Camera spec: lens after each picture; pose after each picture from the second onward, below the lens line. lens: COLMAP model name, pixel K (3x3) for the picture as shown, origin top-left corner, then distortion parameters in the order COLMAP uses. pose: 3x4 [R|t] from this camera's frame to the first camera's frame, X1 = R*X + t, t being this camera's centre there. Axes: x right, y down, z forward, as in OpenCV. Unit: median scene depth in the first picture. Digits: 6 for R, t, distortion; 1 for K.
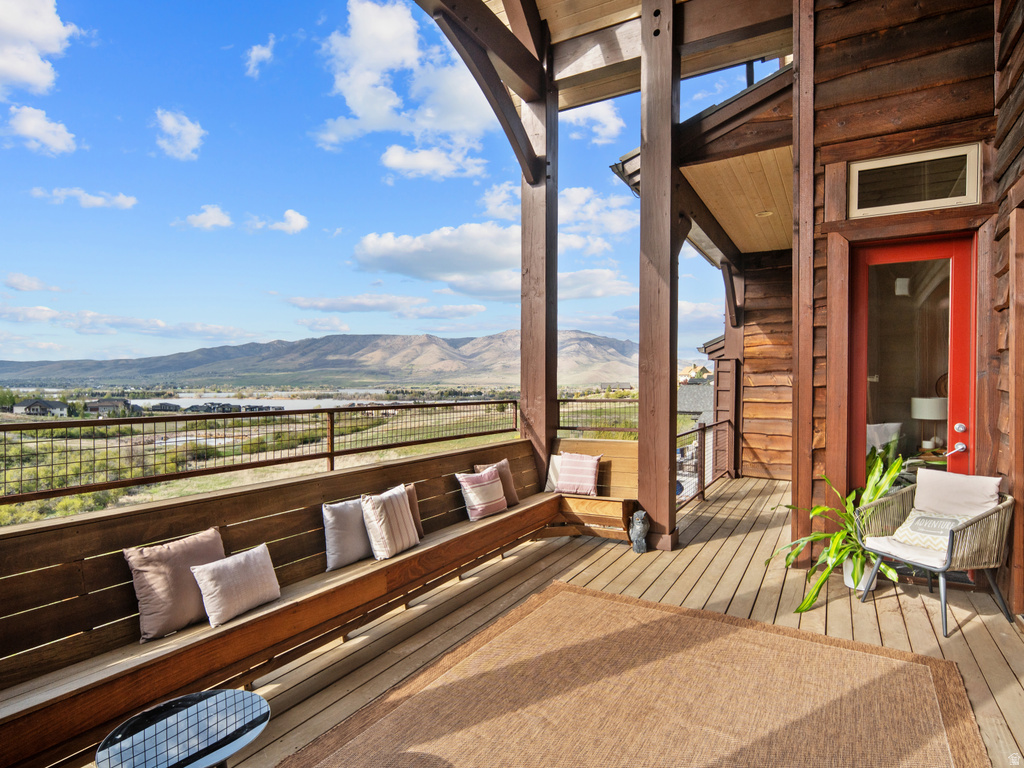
lens RADIAL K [[573.6, 0, 515.2], [0, 573.6, 388.7], [0, 0, 1]] dist [0.008600, -0.000670]
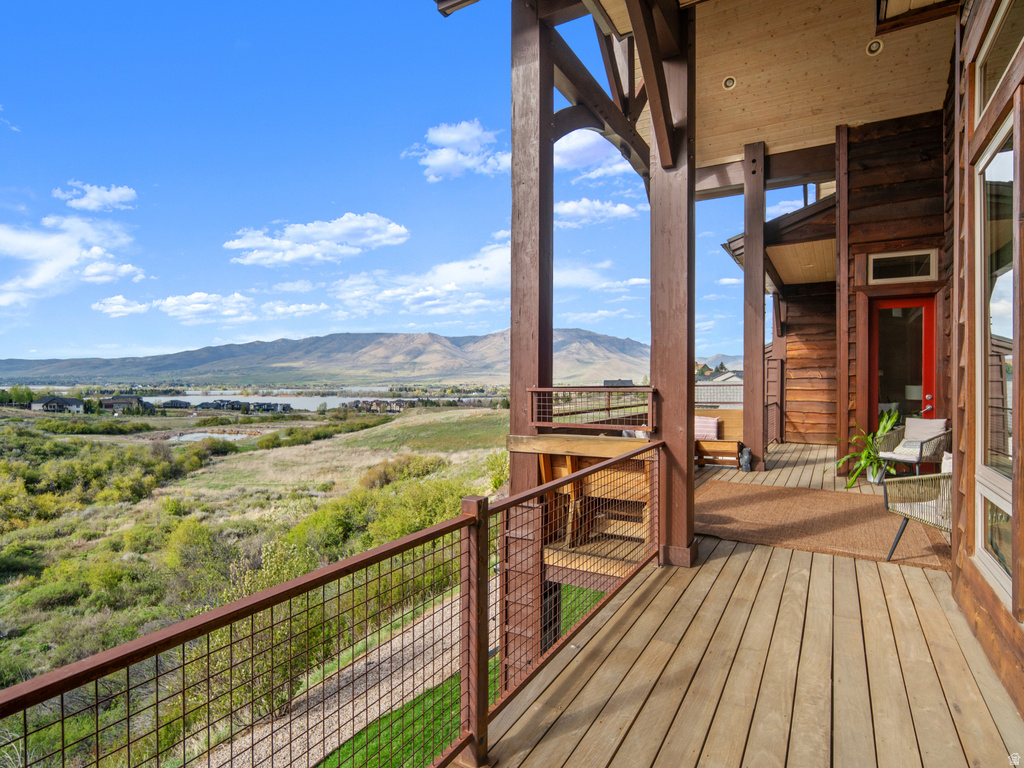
lens RADIAL K [[573.6, 0, 508.4], [0, 573.6, 380.2], [0, 0, 1]] dist [0.008600, -0.000670]
pose [[0.999970, -0.000231, -0.007689, -0.281761], [0.000148, 0.999942, -0.010781, 0.015695], [0.007691, 0.010780, 0.999912, -0.428649]]
